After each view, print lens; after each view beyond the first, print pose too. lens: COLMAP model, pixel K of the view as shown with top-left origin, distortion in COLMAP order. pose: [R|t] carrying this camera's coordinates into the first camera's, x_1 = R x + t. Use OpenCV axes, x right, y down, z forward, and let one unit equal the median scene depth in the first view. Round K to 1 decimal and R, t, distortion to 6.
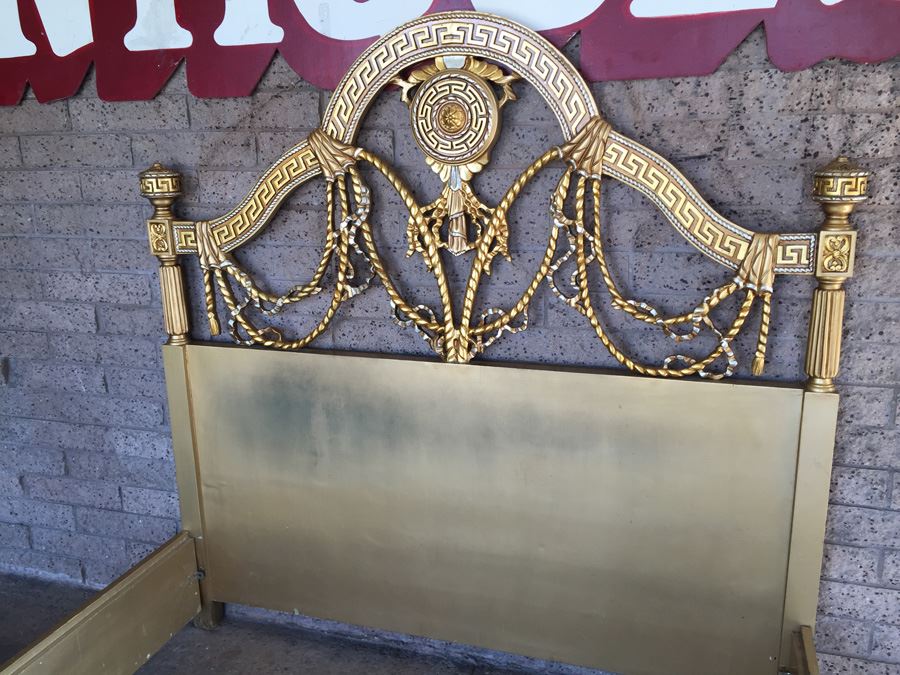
lens RADIAL K [[772.5, 0, 456.8], [0, 772.5, 331.2], [0, 0, 1]] dist [0.098944, -0.141728]
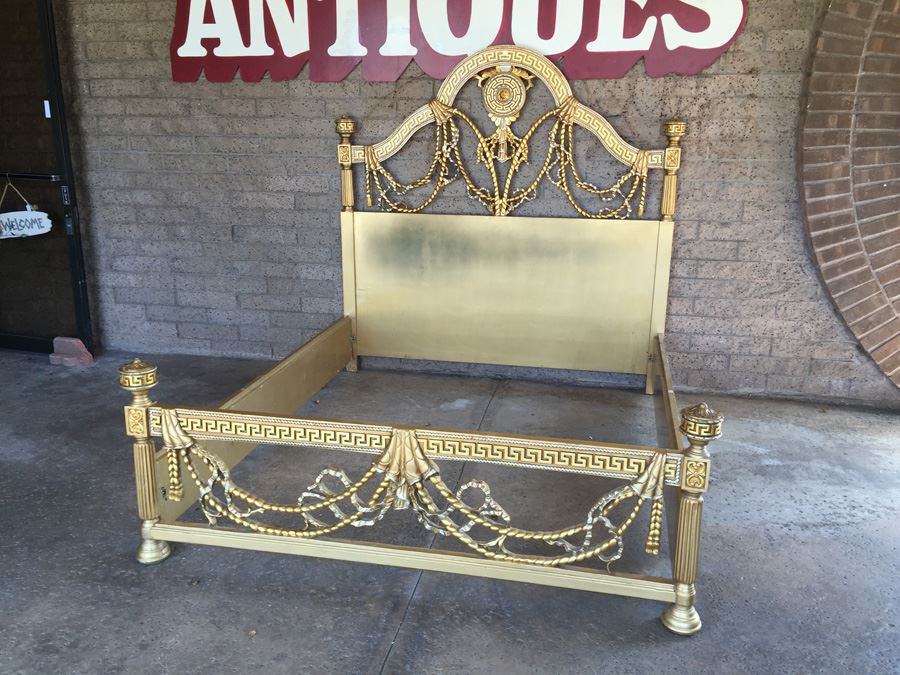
lens RADIAL K [[772.5, 0, 452.9], [0, 772.5, 339.3], [0, 0, 1]] dist [0.098944, -0.141728]
pose [[0.993484, -0.007791, 0.113706, -0.373882], [0.004110, 0.999461, 0.032573, 0.310424], [-0.113899, -0.031894, 0.992980, -1.074209]]
